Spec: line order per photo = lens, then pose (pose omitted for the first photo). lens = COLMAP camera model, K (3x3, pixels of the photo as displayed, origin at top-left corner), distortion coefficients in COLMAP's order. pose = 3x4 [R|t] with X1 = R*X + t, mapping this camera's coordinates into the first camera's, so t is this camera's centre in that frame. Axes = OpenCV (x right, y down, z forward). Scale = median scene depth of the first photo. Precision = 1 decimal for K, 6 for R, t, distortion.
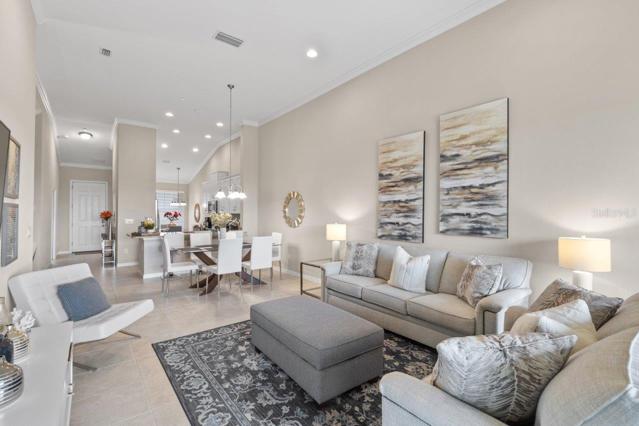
lens RADIAL K [[285.4, 0, 319.9], [0, 285.4, 211.2], [0, 0, 1]] dist [-0.002899, -0.000394]
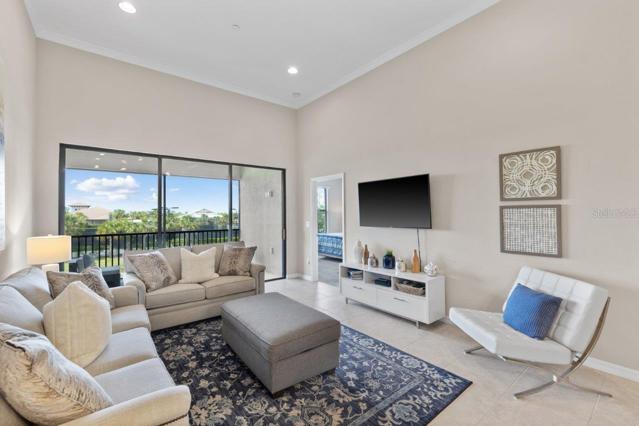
lens RADIAL K [[276.8, 0, 319.5], [0, 276.8, 213.0], [0, 0, 1]] dist [0.000909, 0.000111]
pose [[-0.999984, 0.005648, 0.000070, -0.121302], [0.005647, 0.999900, -0.012947, 0.007975], [-0.000143, -0.012947, -0.999916, 1.223578]]
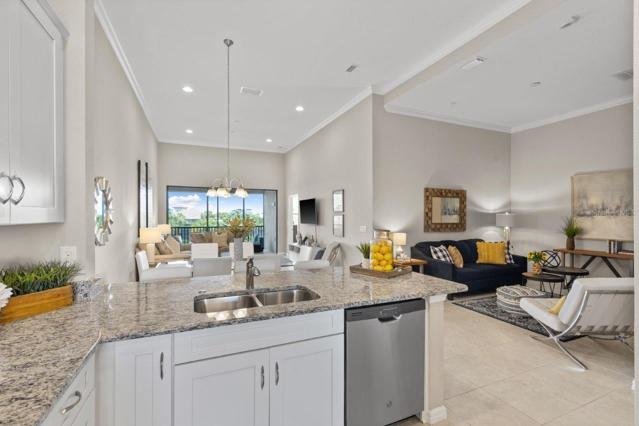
lens RADIAL K [[284.3, 0, 315.4], [0, 284.3, 216.3], [0, 0, 1]] dist [0.003031, -0.000072]
pose [[-0.963445, -0.005386, 0.267851, -0.902778], [-0.007811, 0.999938, -0.007992, 0.007233], [-0.267791, -0.009792, -0.963427, 2.053434]]
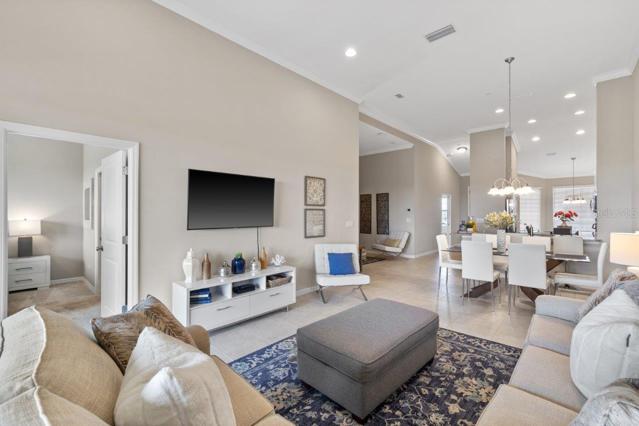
lens RADIAL K [[276.8, 0, 319.5], [0, 276.8, 213.0], [0, 0, 1]] dist [0.000909, 0.000111]
pose [[0.146272, -0.004806, -0.989233, 0.511225], [0.011602, 0.999928, -0.003142, 0.004970], [0.989176, -0.011018, 0.146317, 0.419399]]
